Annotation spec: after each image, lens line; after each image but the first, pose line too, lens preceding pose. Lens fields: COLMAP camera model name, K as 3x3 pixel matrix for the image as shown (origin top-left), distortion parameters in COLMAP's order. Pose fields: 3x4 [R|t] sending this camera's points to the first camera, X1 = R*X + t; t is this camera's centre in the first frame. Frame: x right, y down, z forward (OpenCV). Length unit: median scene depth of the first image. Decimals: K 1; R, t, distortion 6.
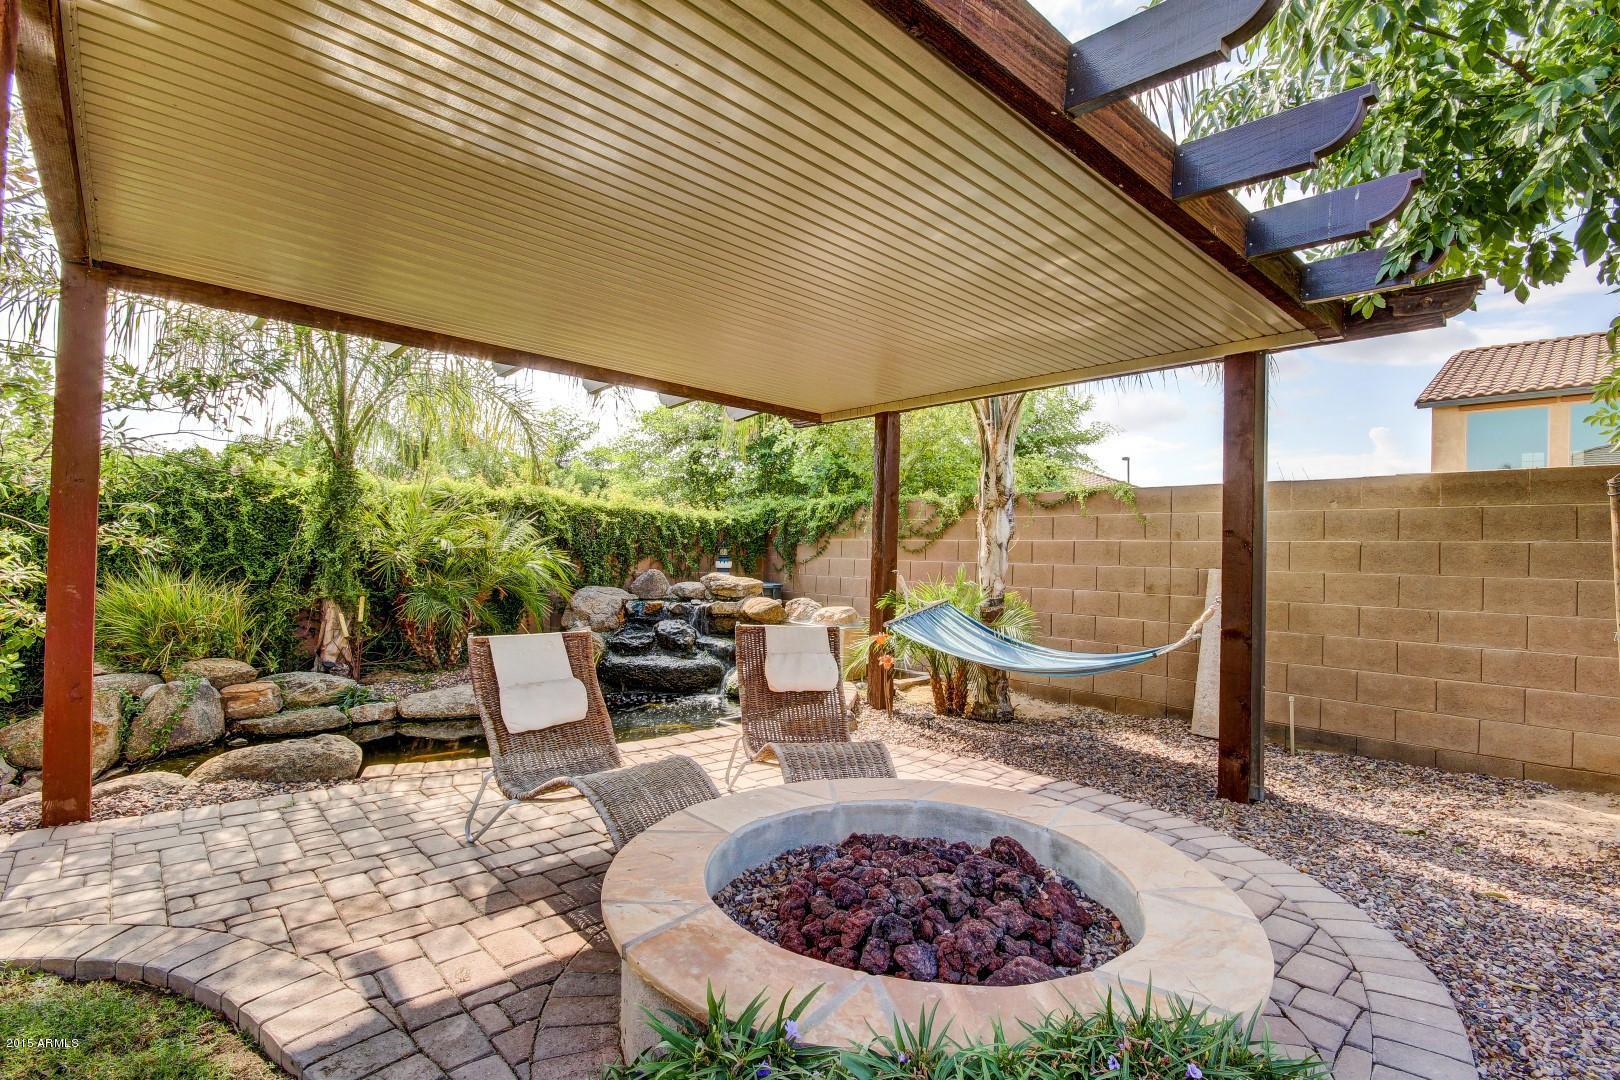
lens RADIAL K [[756.7, 0, 811.6], [0, 756.7, 543.6], [0, 0, 1]] dist [0.002200, -0.001548]
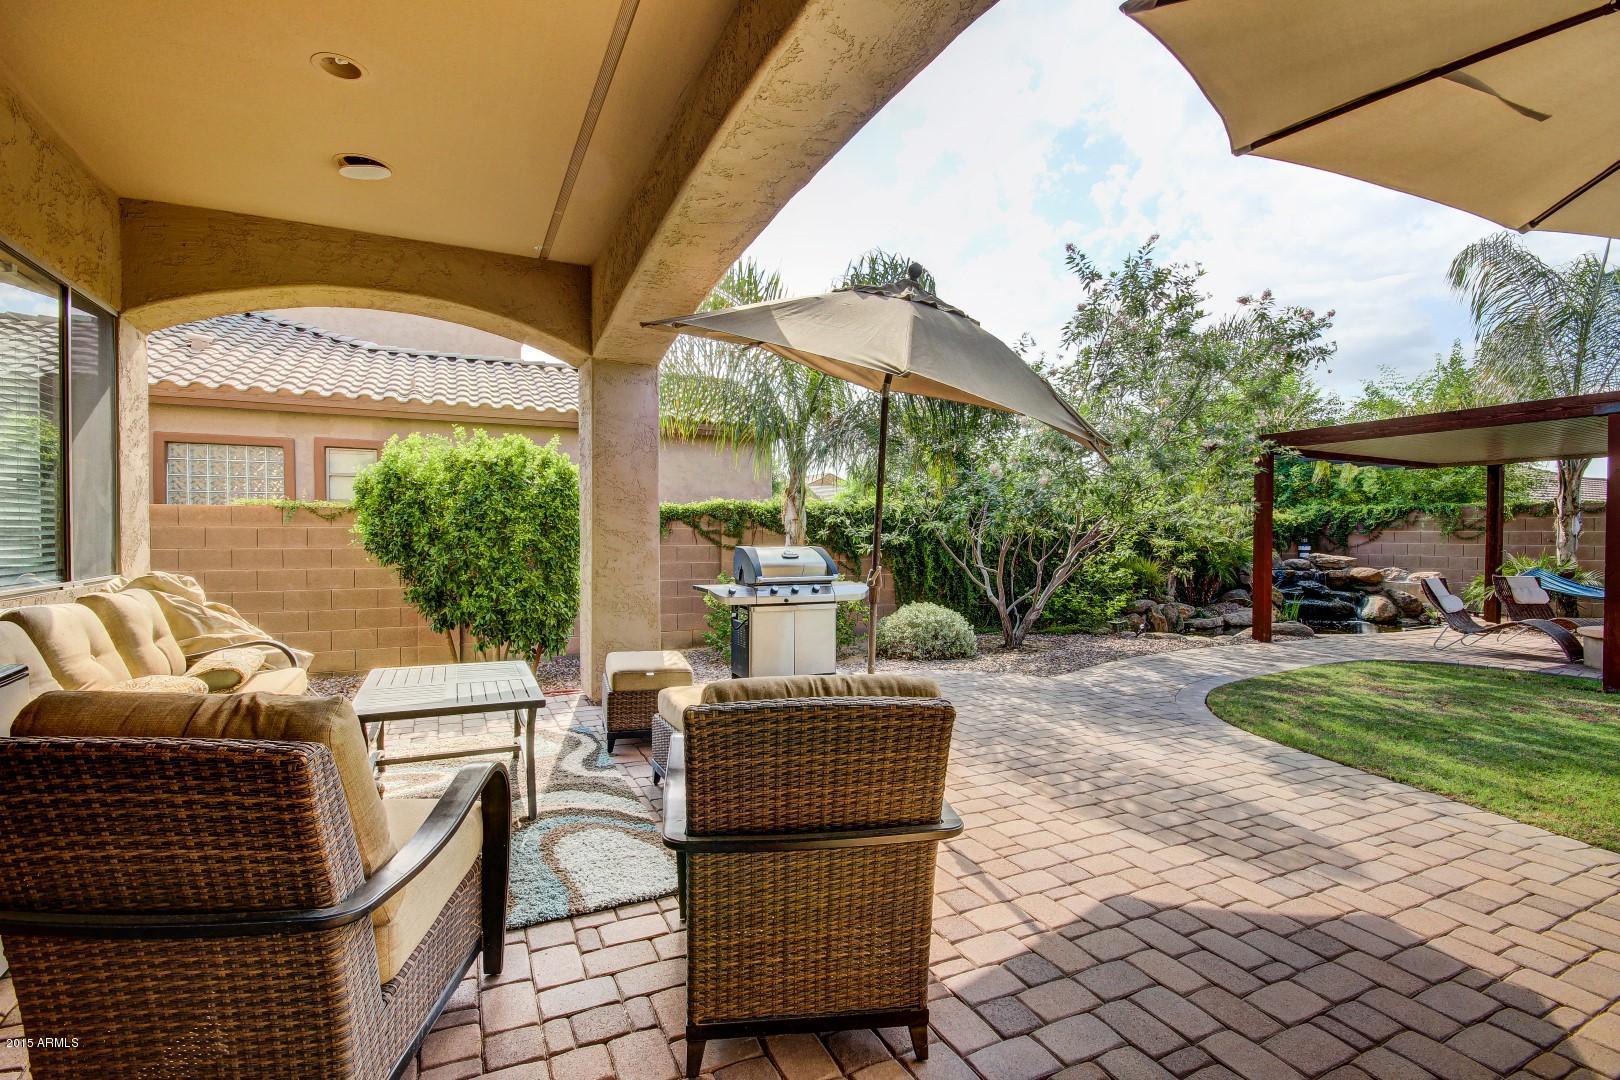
lens RADIAL K [[756.7, 0, 801.2], [0, 756.7, 538.0], [0, 0, 1]] dist [0.002200, -0.001548]
pose [[0.955884, -0.018793, -0.293144, -1.024675], [0.023878, 0.999620, 0.013777, -0.064363], [0.292774, -0.020169, 0.955969, -1.319400]]
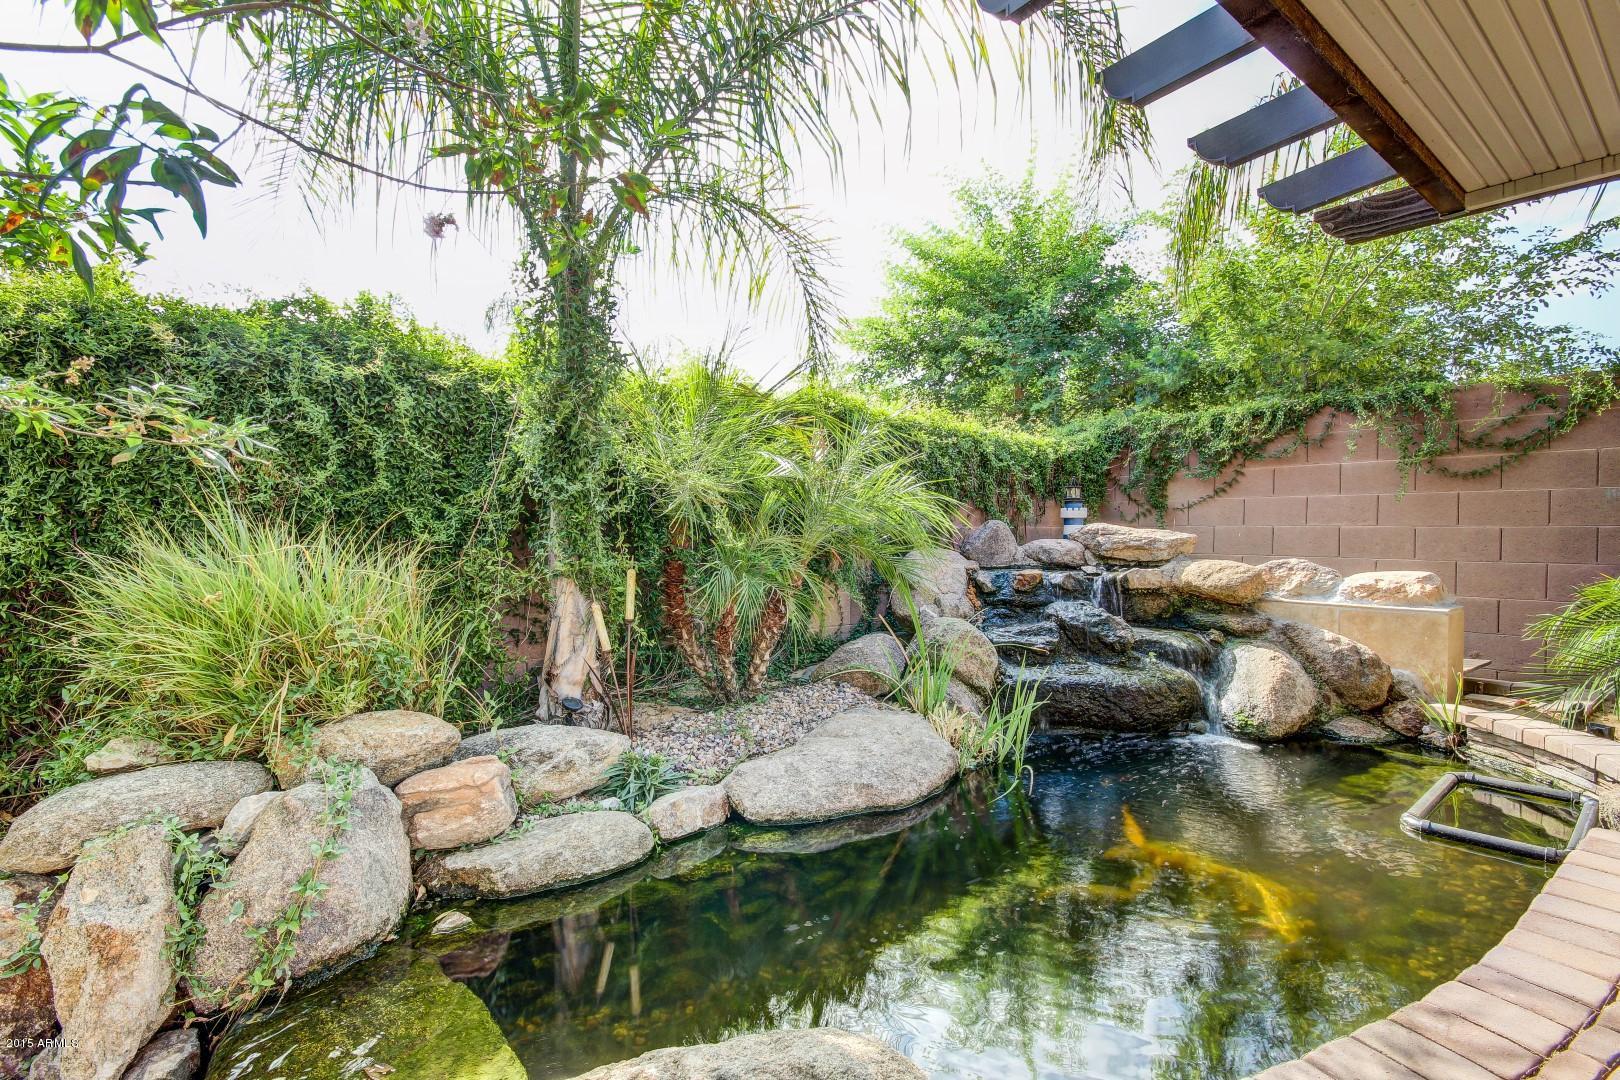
lens RADIAL K [[756.7, 0, 813.1], [0, 756.7, 543.0], [0, 0, 1]] dist [0.002200, -0.001548]
pose [[0.996785, -0.025225, -0.076052, -0.442161], [0.027843, 0.999048, 0.033570, 0.039035], [0.075133, -0.035580, 0.996539, 0.515509]]
